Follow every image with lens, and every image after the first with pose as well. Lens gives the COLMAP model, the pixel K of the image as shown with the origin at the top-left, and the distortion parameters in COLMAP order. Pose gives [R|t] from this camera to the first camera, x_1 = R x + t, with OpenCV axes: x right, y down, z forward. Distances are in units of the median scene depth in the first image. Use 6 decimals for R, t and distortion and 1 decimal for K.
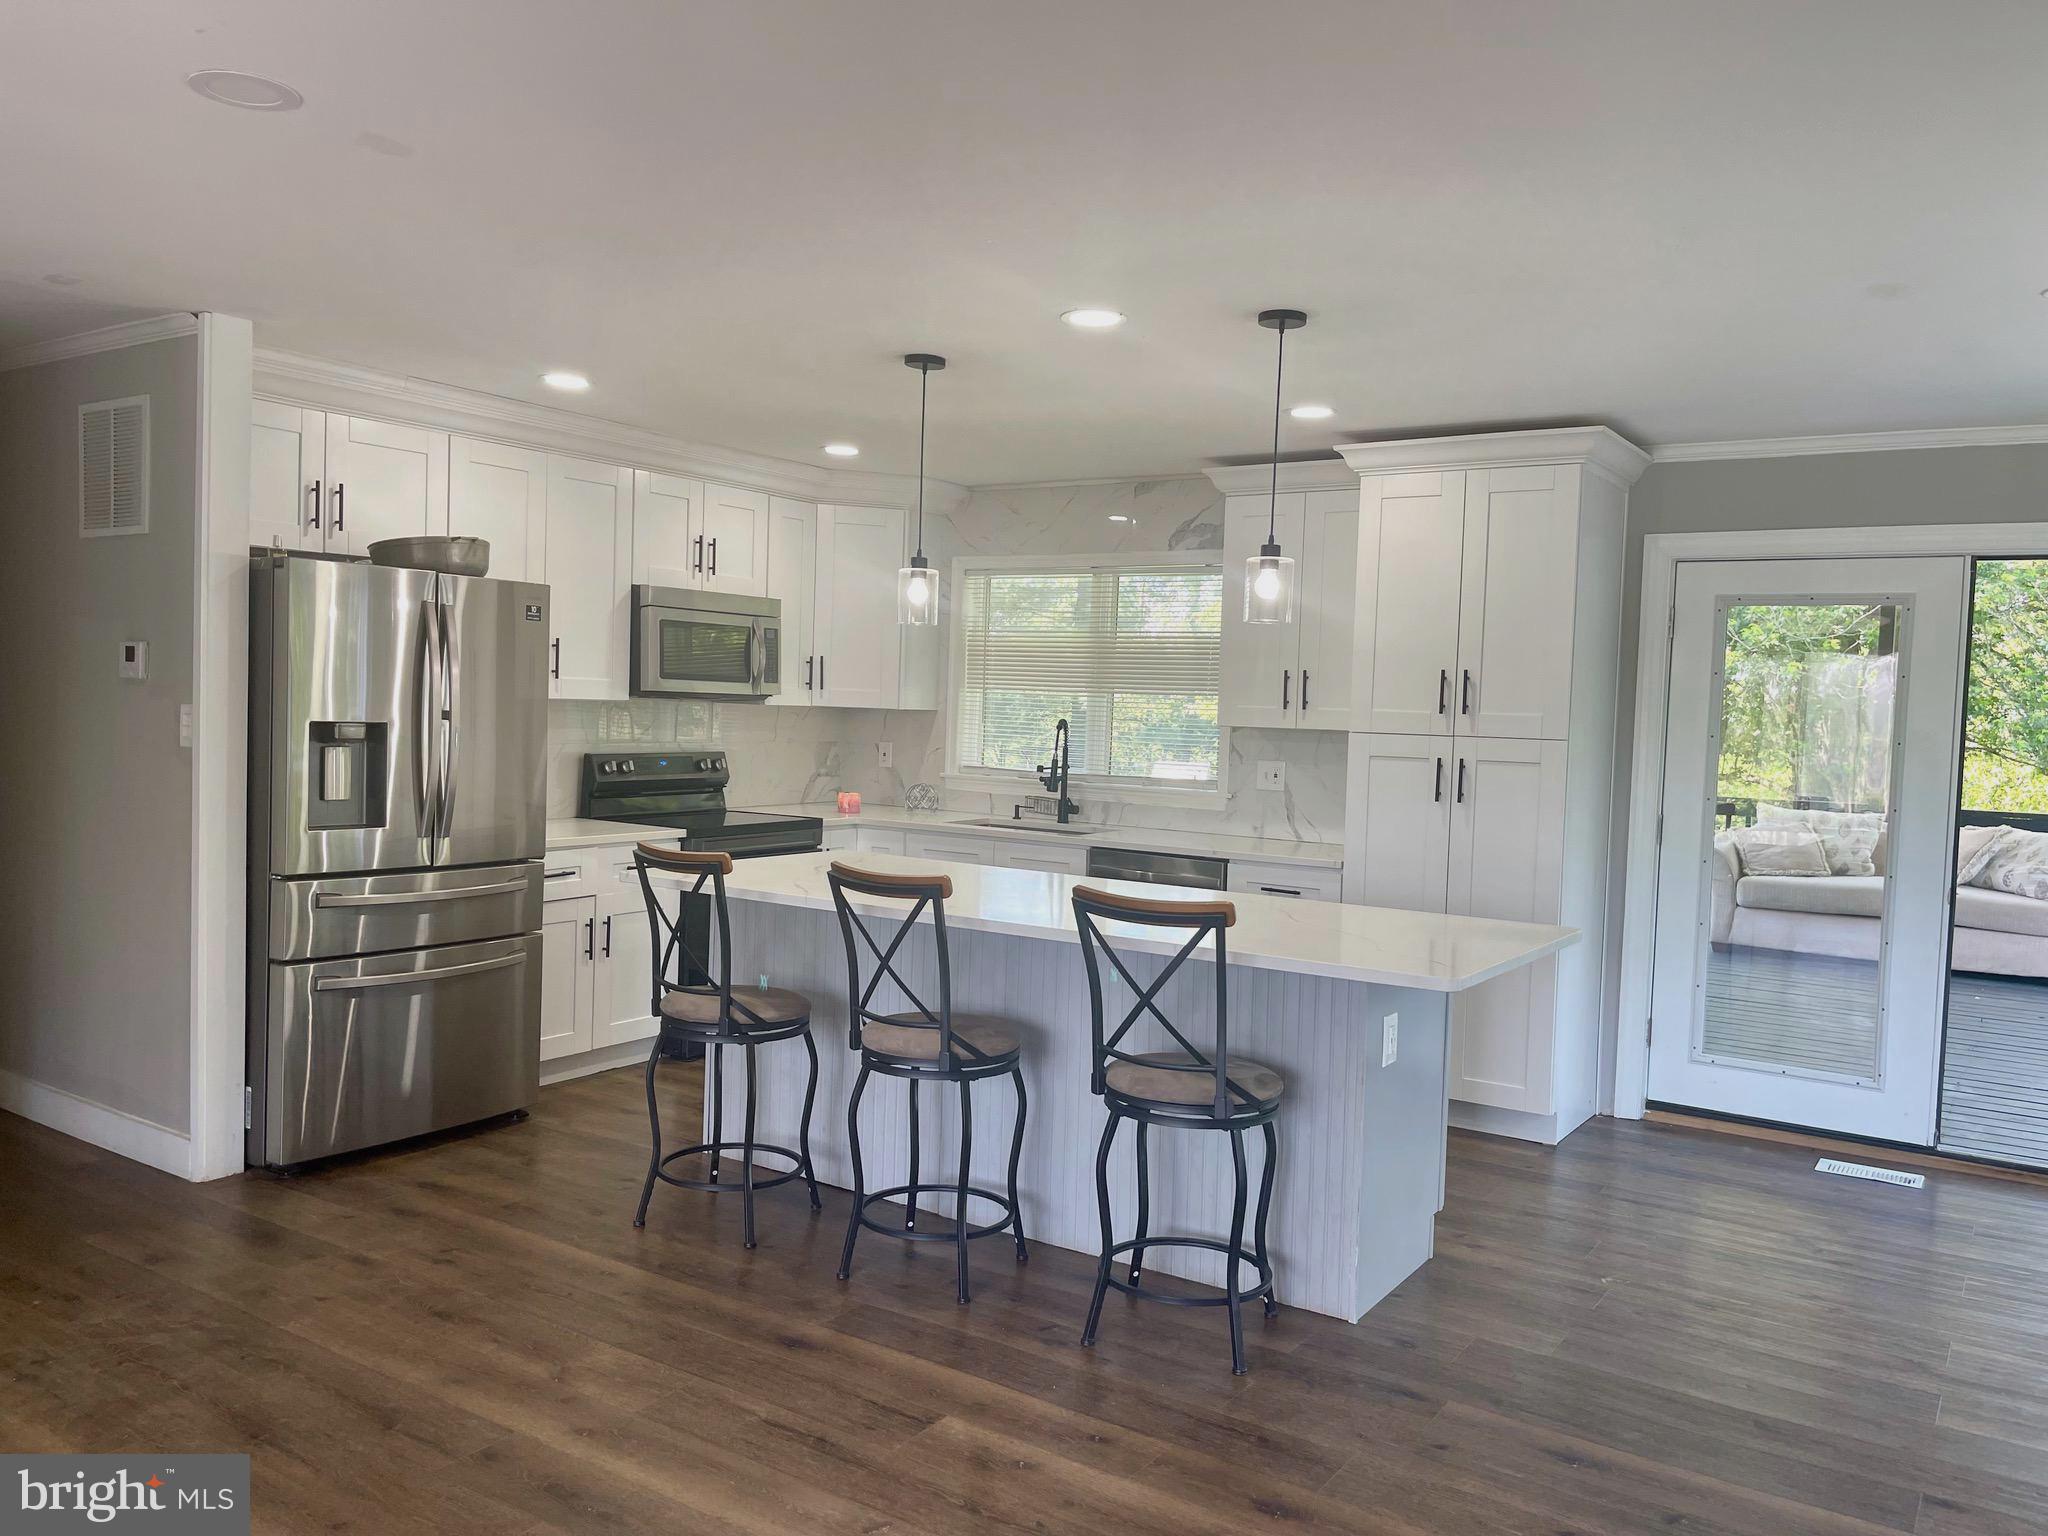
lens RADIAL K [[1538.4, 0, 1023.9], [0, 1538.4, 779.2], [0, 0, 1]] dist [0.066633, -0.104638]
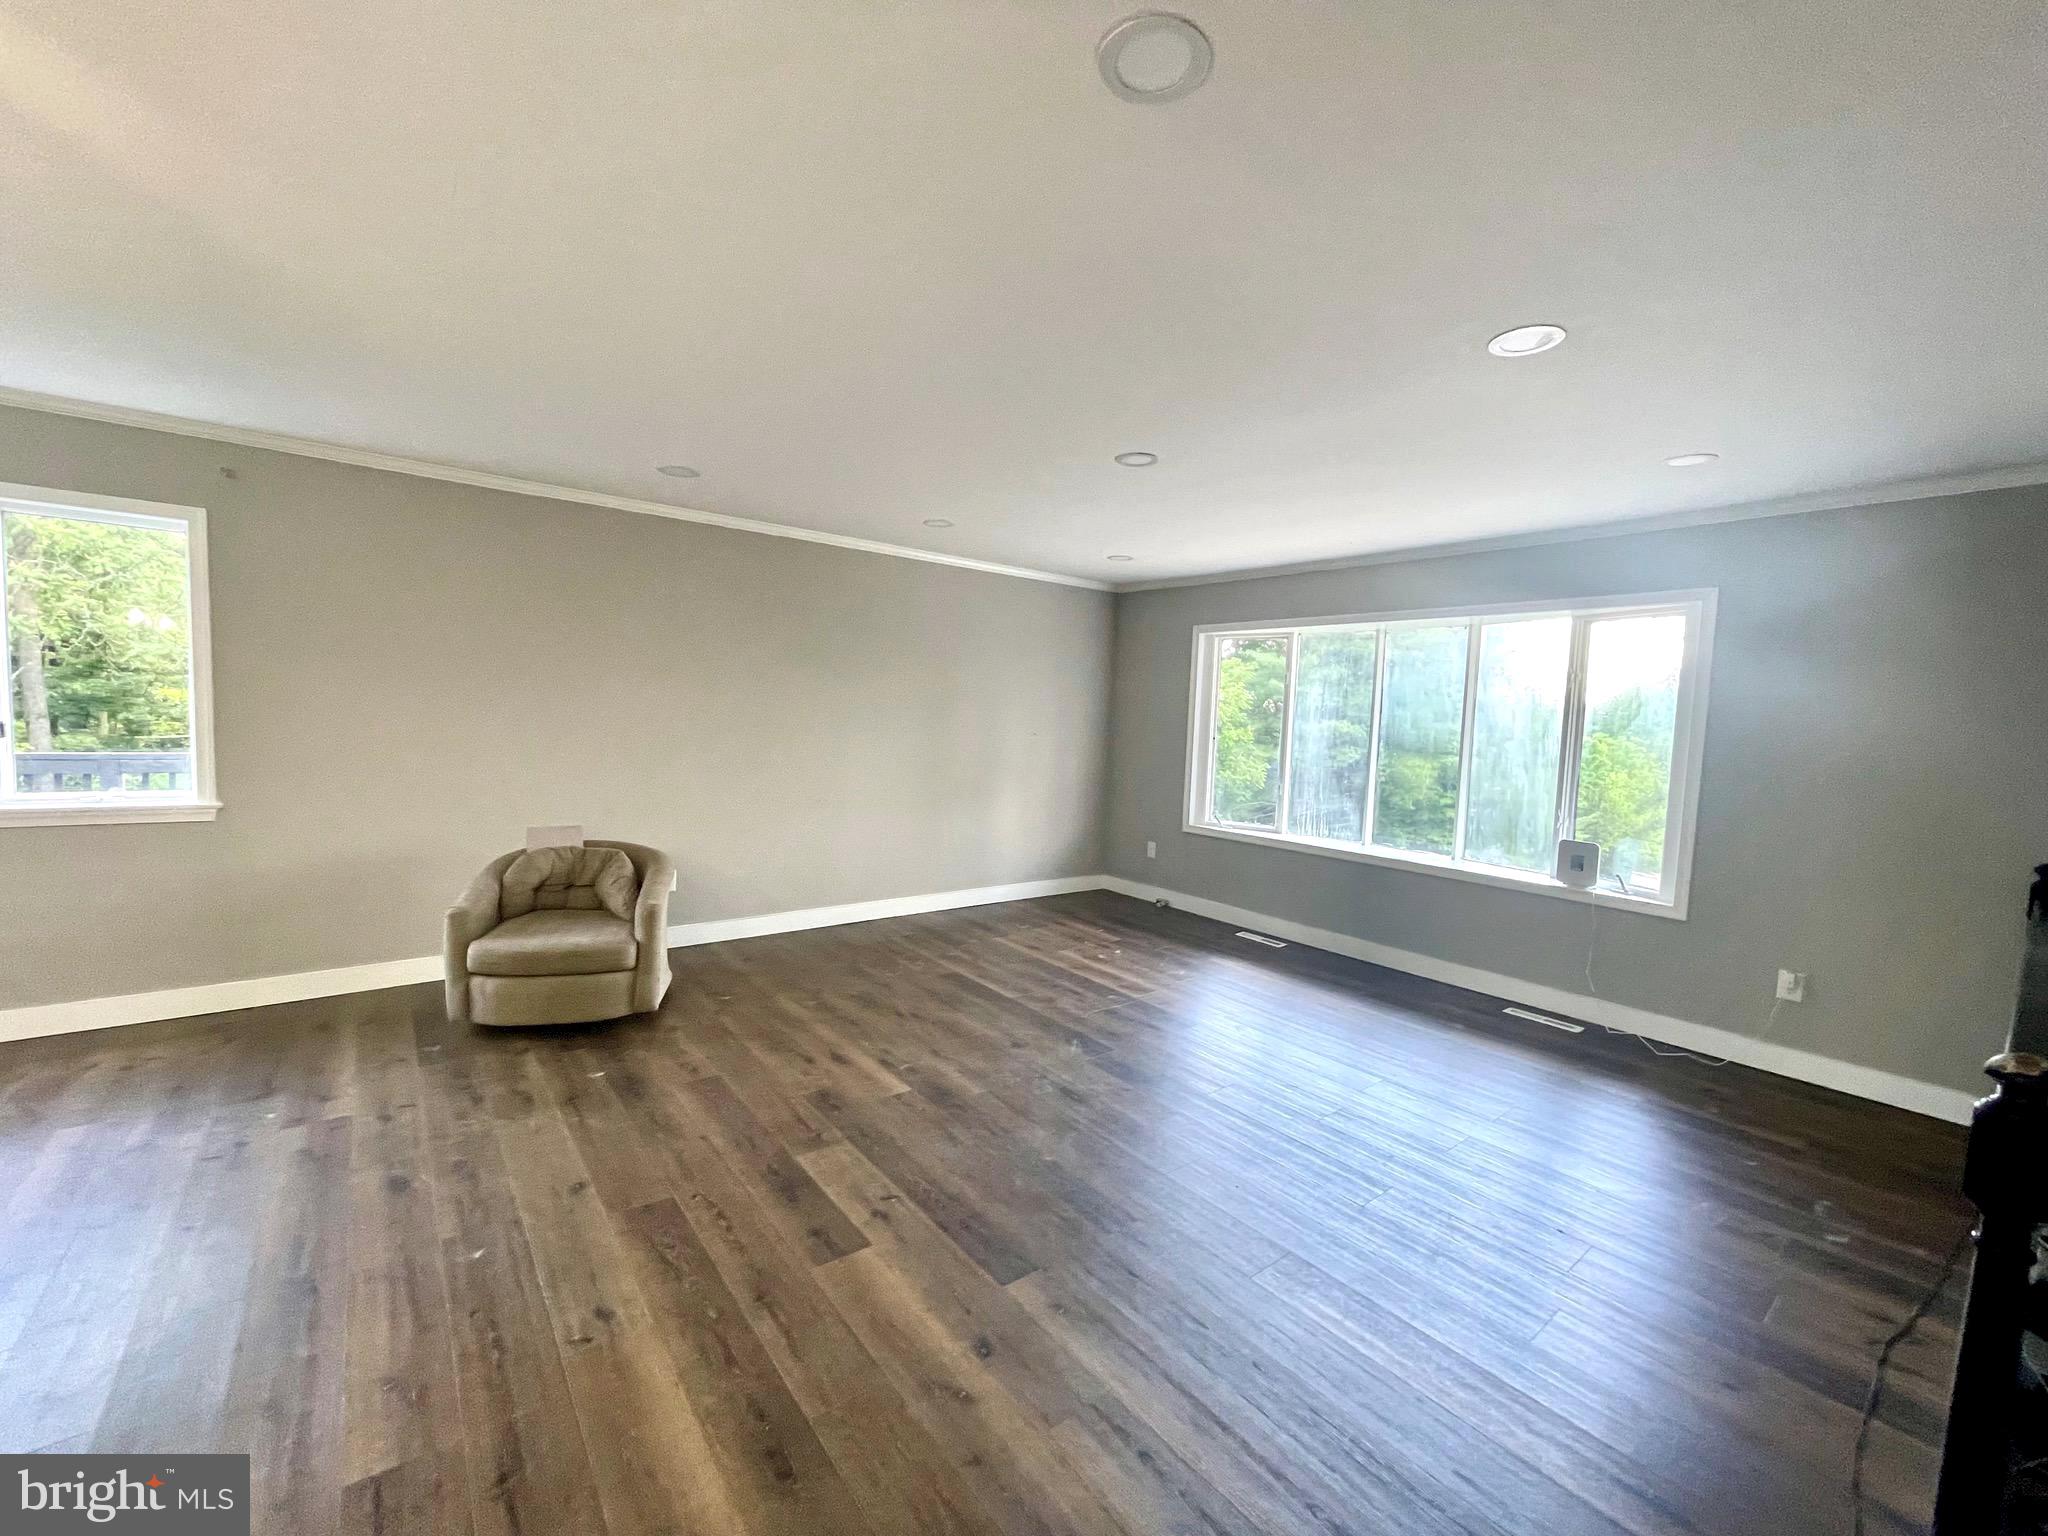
lens RADIAL K [[827.9, 0, 1029.7], [0, 827.9, 772.6], [0, 0, 1]] dist [-0.003477, -0.000448]
pose [[-0.949363, -0.091577, 0.300539, -0.323136], [-0.053566, 0.989751, 0.132379, -0.044709], [-0.309581, 0.109577, -0.944538, 0.790217]]
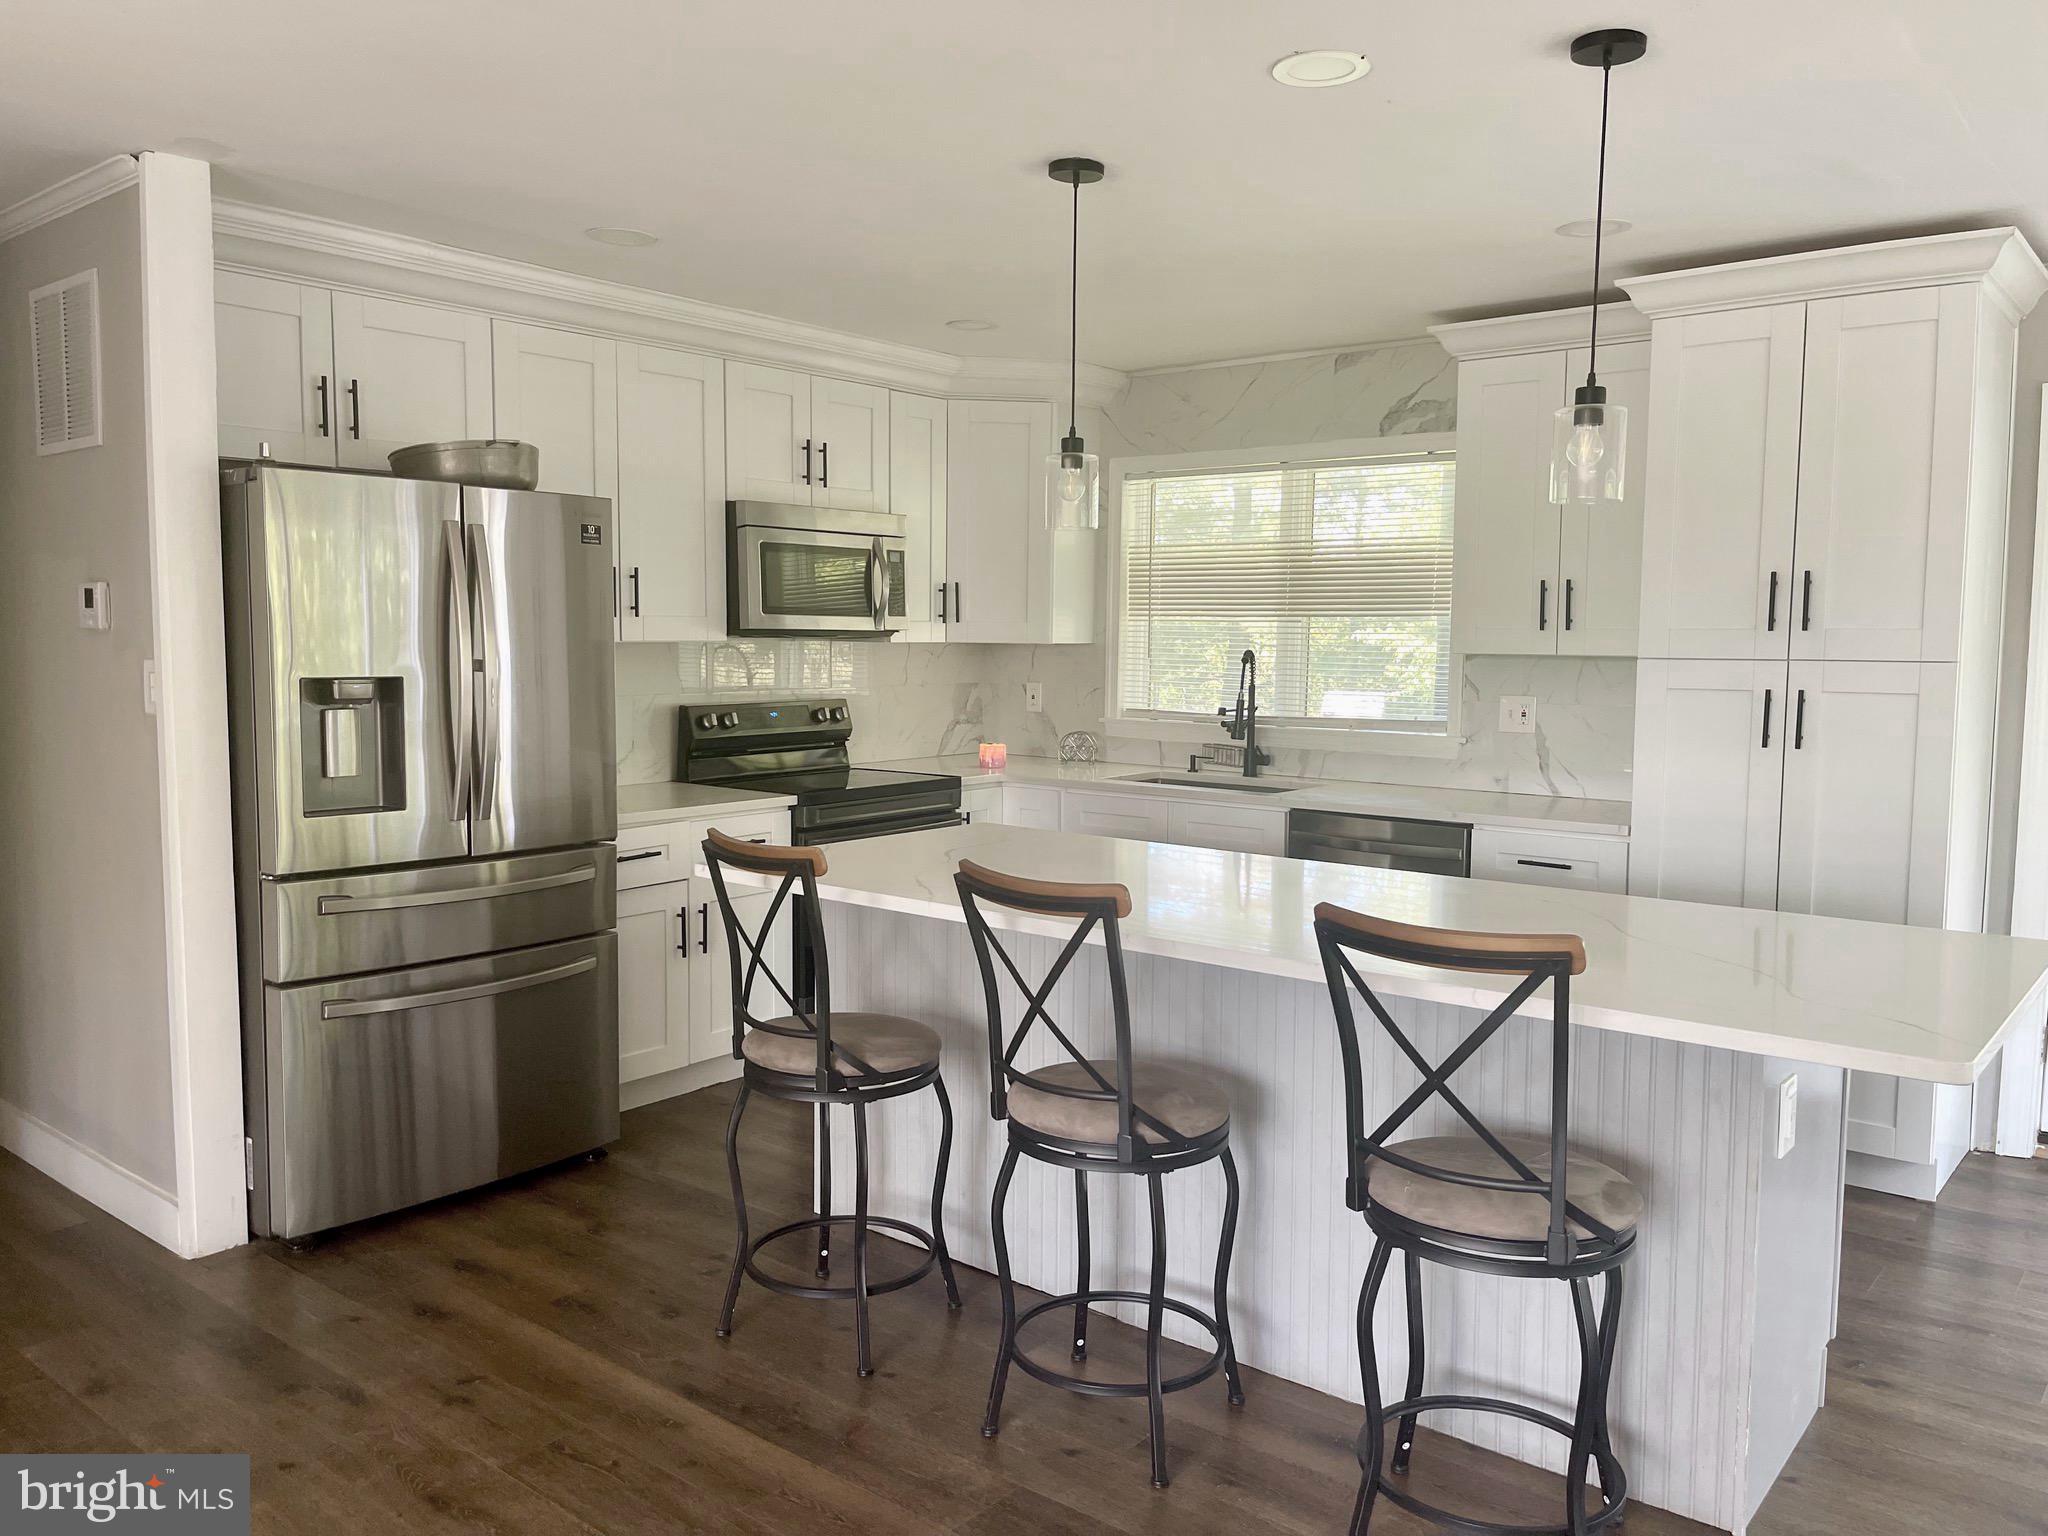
lens RADIAL K [[1537.4, 0, 1024.0], [0, 1537.4, 768.0], [0, 0, 1]] dist [0.072959, -0.111495]
pose [[0.994911, -0.017350, -0.099255, -0.018168], [0.020978, 0.999145, 0.035624, -0.010765], [0.098552, -0.037525, 0.994424, 0.226120]]
